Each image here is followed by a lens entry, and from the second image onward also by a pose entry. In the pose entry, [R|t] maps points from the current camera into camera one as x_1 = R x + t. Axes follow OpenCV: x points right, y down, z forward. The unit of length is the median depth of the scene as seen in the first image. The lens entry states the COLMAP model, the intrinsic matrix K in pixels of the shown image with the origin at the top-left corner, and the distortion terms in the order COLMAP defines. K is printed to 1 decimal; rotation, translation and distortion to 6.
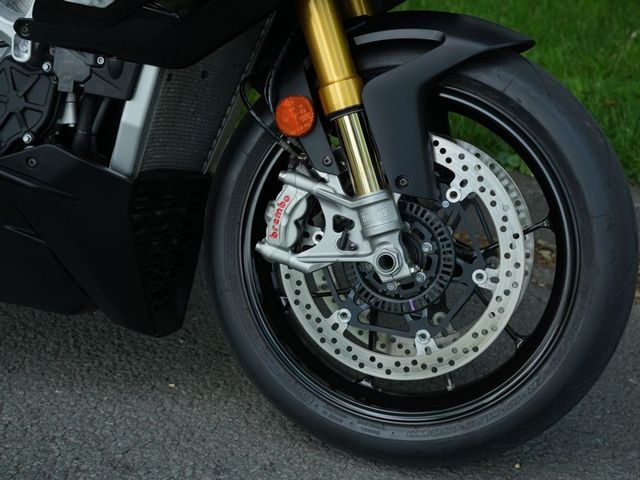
lens RADIAL K [[1016.0, 0, 320.0], [0, 1016.0, 240.0], [0, 0, 1]] dist [-0.087325, 1.023246]
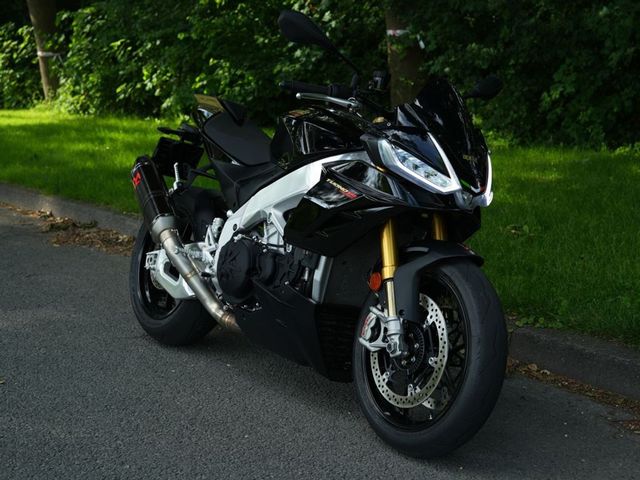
lens RADIAL K [[1016.0, 0, 320.0], [0, 1016.0, 240.0], [0, 0, 1]] dist [-0.087325, 1.023246]
pose [[0.786130, 0.048353, -0.616167, 1.285941], [-0.190388, 0.967402, -0.166989, 0.193053], [0.588007, 0.248586, 0.769710, -0.855225]]
